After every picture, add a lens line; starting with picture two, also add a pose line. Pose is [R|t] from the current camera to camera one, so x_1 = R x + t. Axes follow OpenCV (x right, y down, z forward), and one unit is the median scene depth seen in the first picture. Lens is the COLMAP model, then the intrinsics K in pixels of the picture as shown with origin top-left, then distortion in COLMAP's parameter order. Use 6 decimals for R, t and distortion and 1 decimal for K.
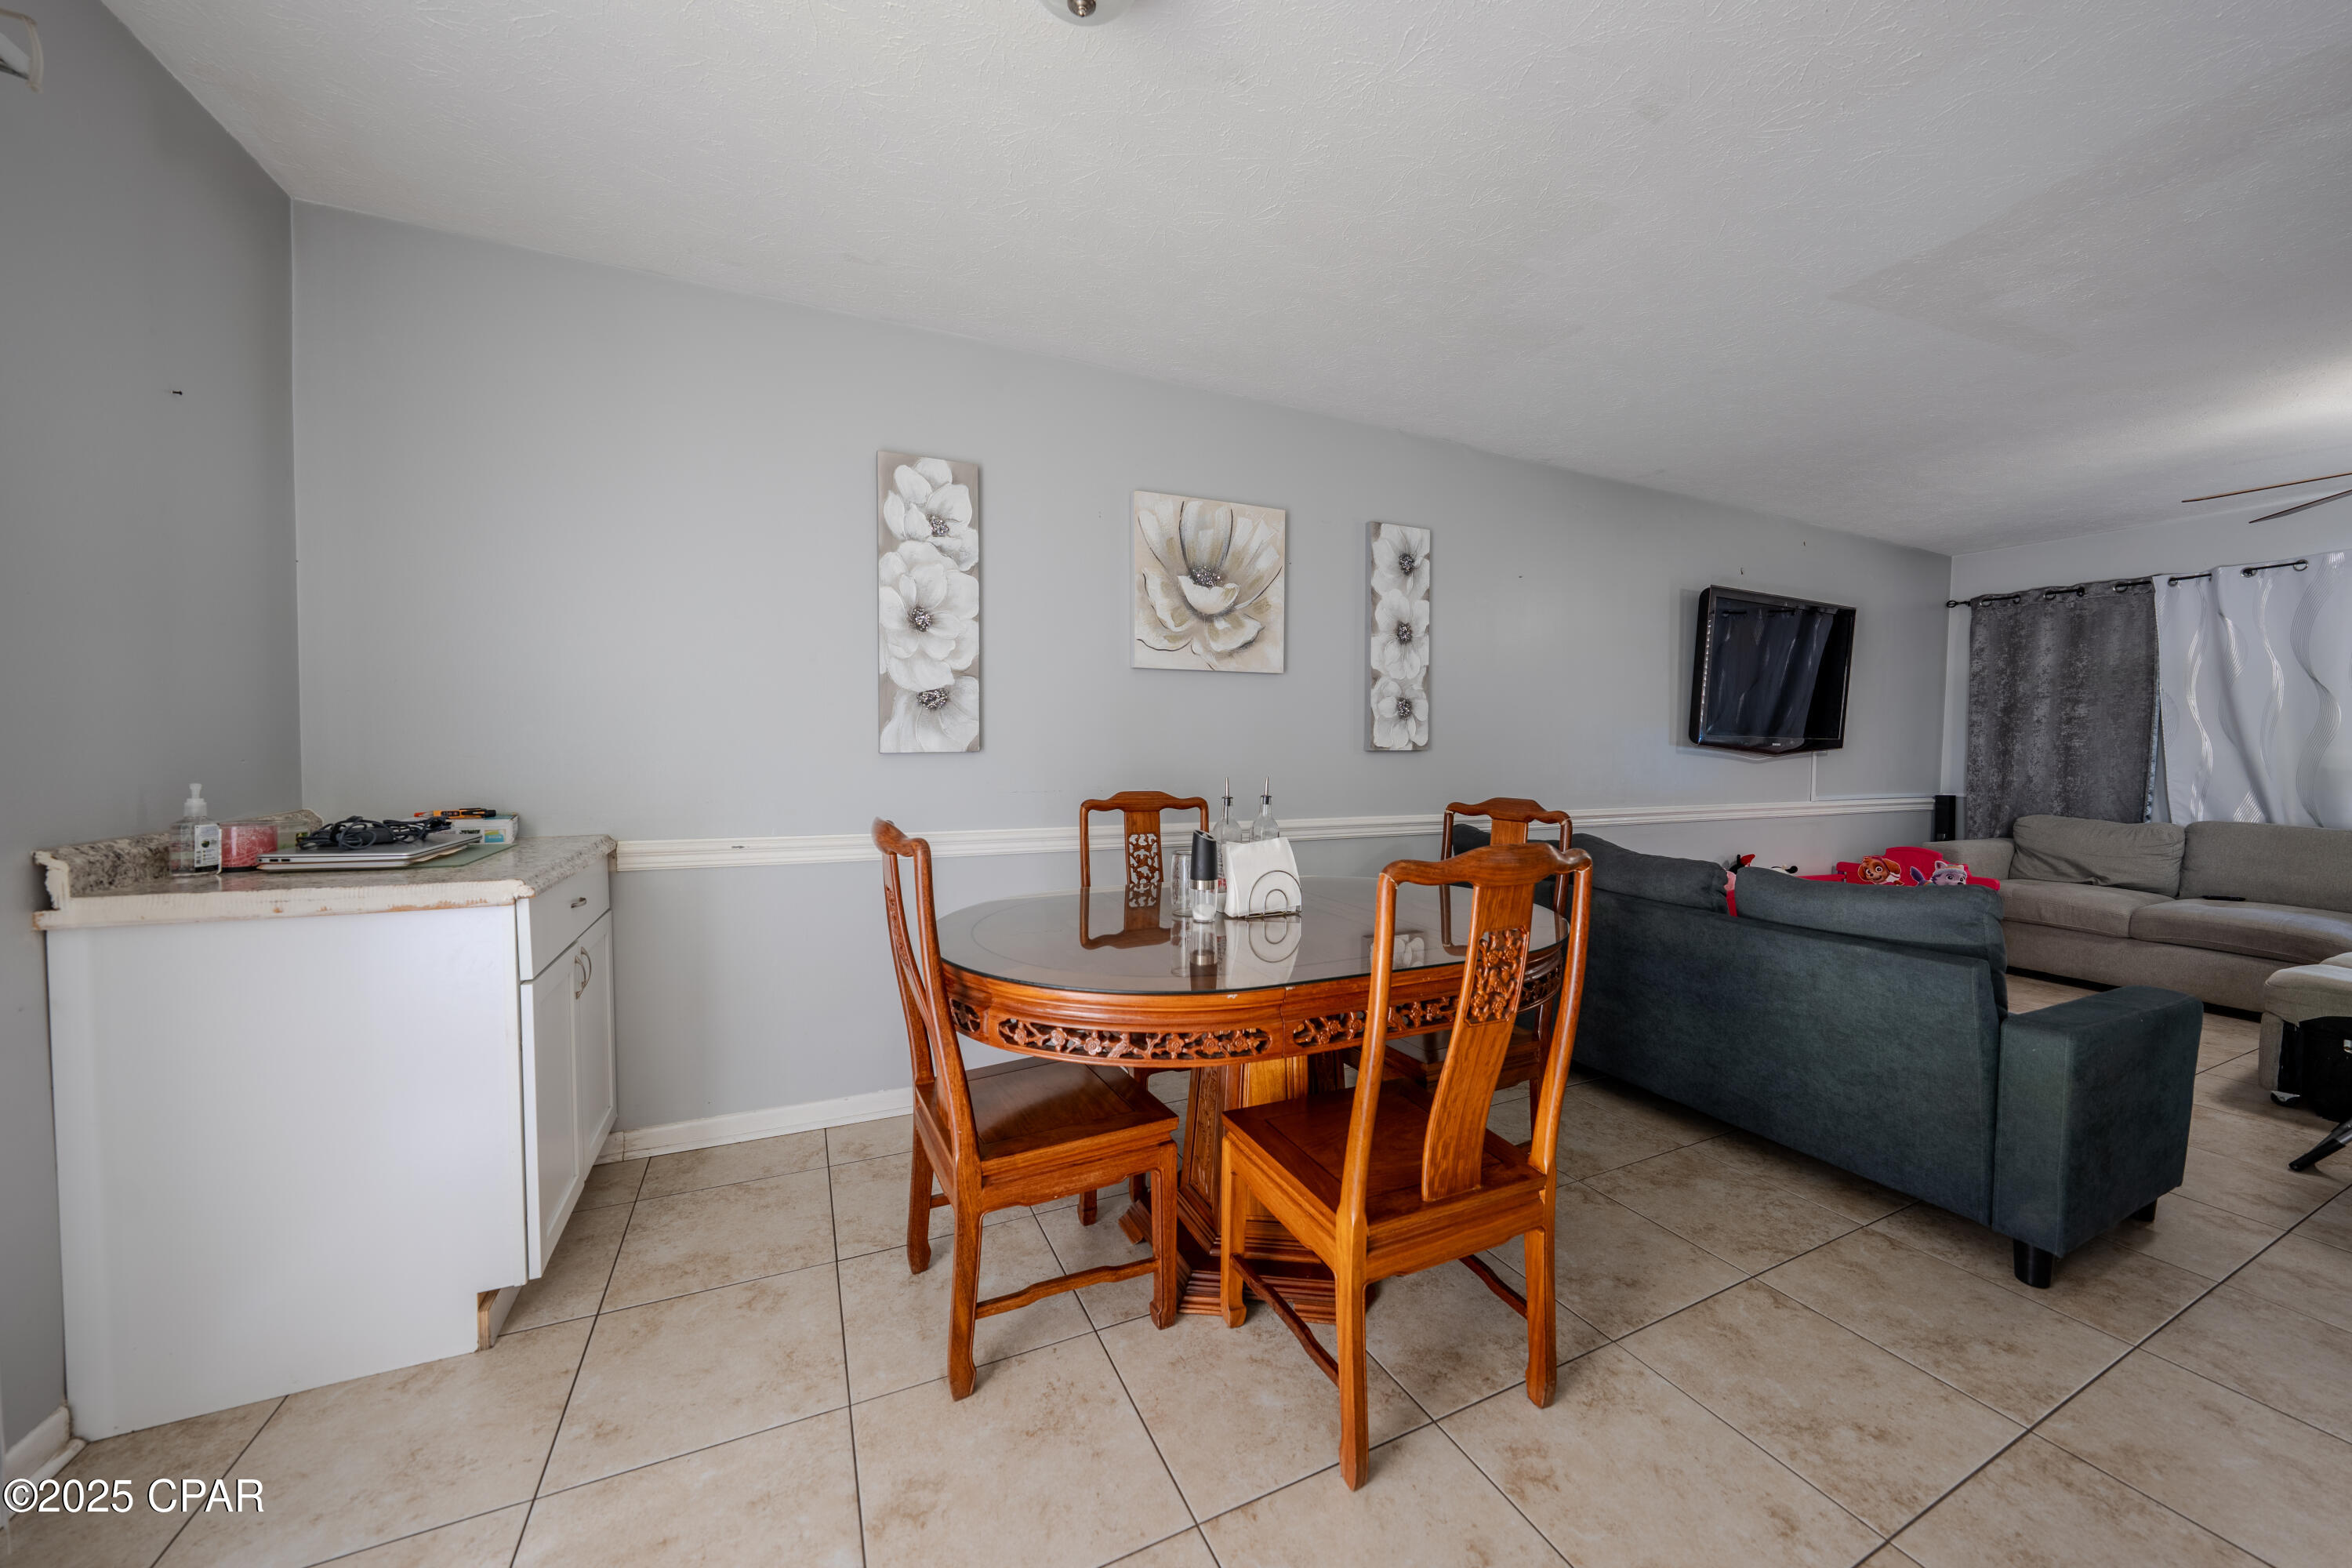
lens RADIAL K [[828.5, 0, 1184.4], [0, 828.5, 781.4], [0, 0, 1]] dist [-0.008700, 0.000034]
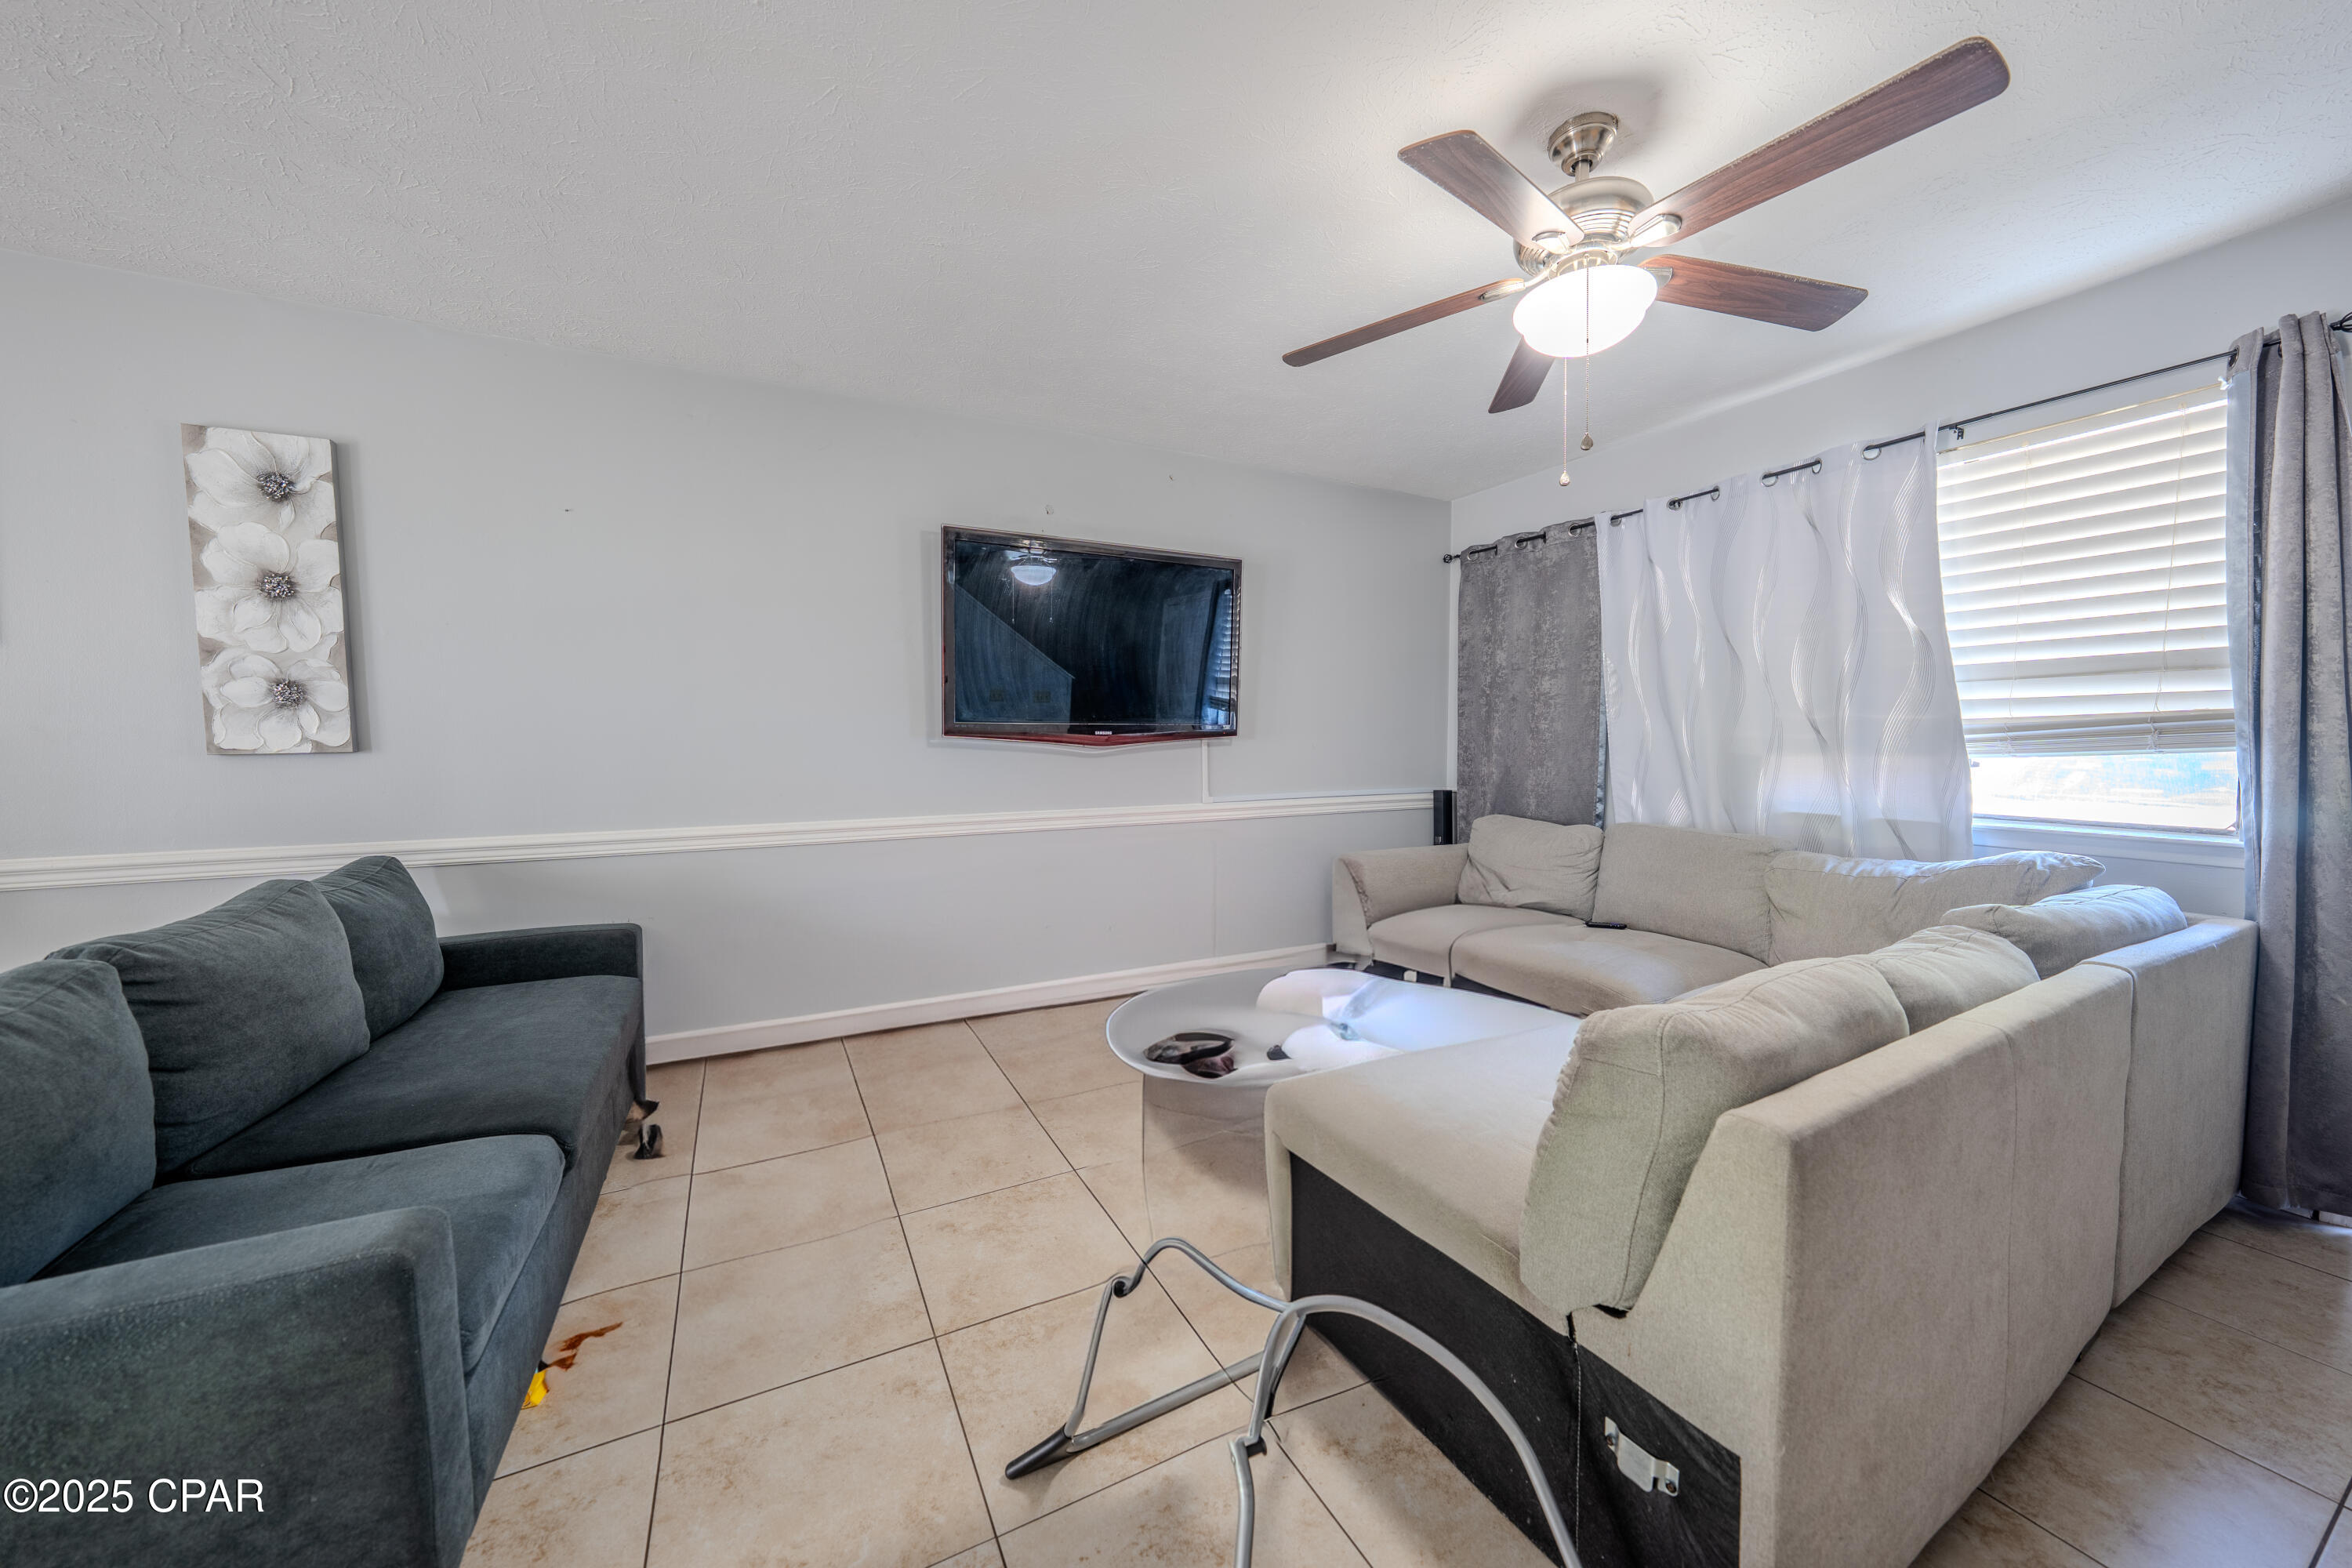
lens RADIAL K [[820.7, 0, 1174.9], [0, 820.7, 780.2], [0, 0, 1]] dist [-0.009310, 0.000061]
pose [[0.999435, -0.015260, 0.029953, 0.992099], [0.014862, 0.999799, 0.013465, -0.012499], [-0.030153, -0.013013, 0.999461, 0.284712]]
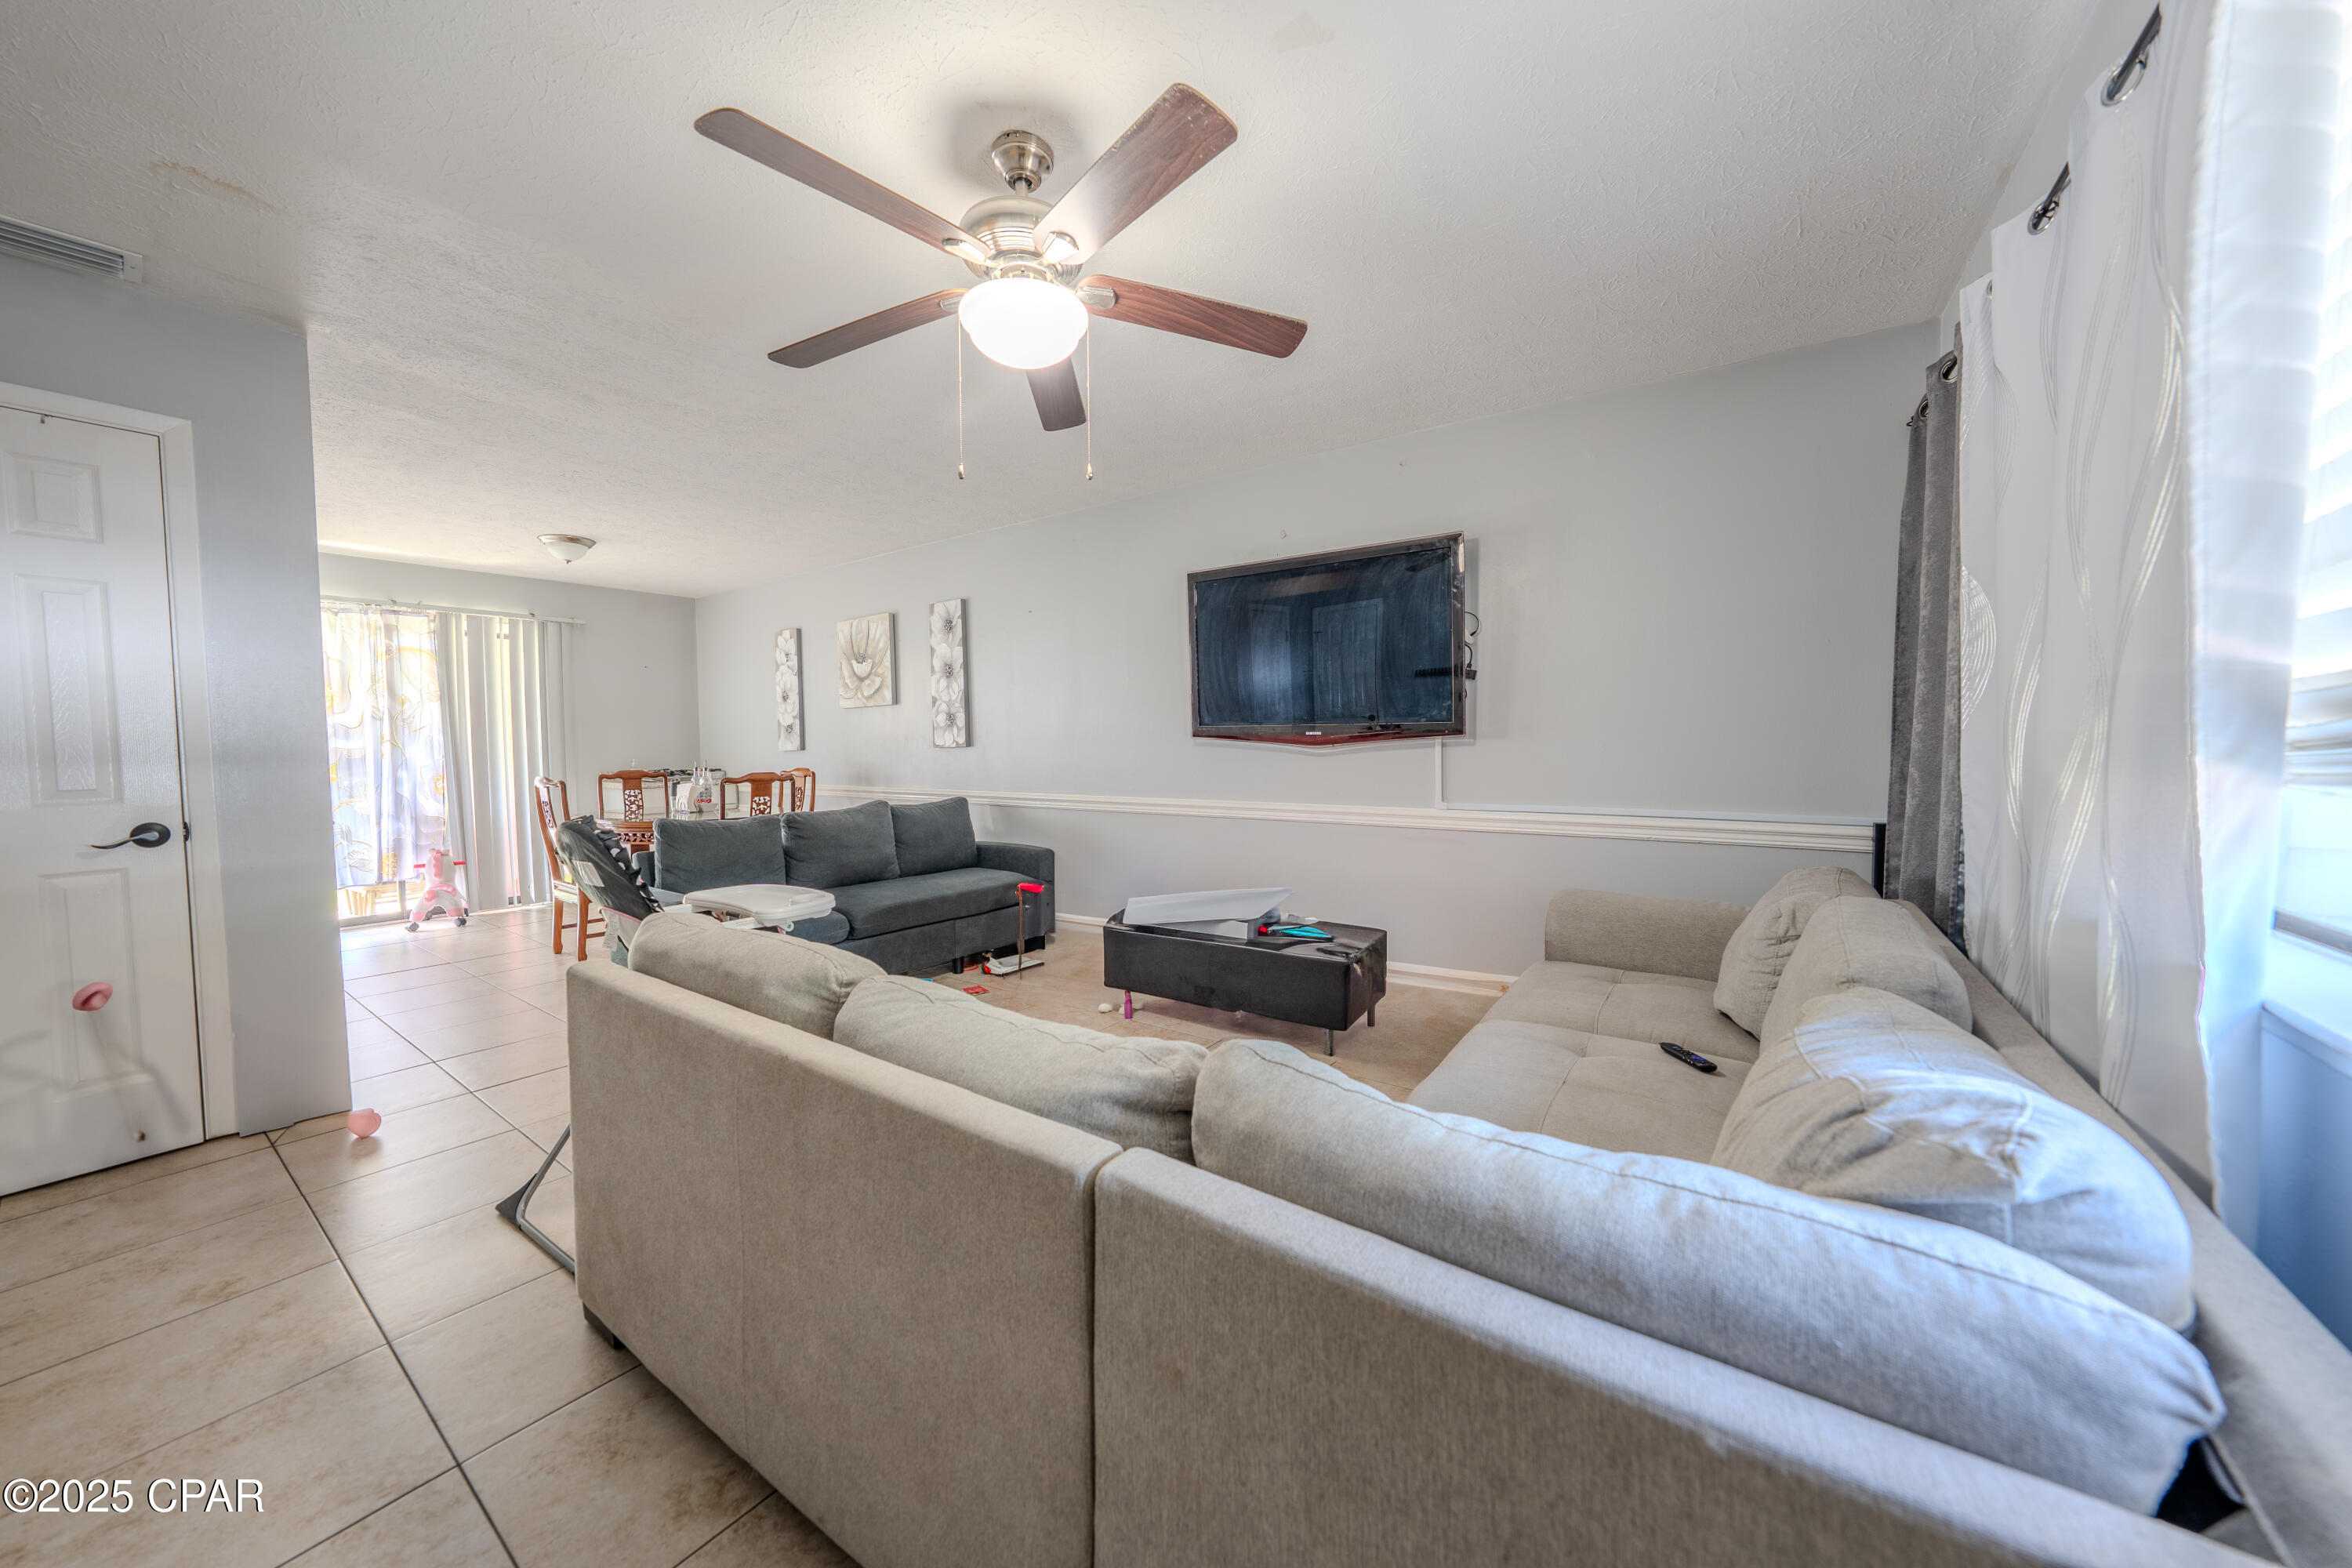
lens RADIAL K [[820.7, 0, 1178.0], [0, 820.7, 783.6], [0, 0, 1]] dist [-0.009310, 0.000061]
pose [[0.486366, 0.032634, -0.873146, 1.787712], [-0.020048, 0.999456, 0.026187, -0.017932], [0.873525, 0.004768, 0.486756, 0.626067]]
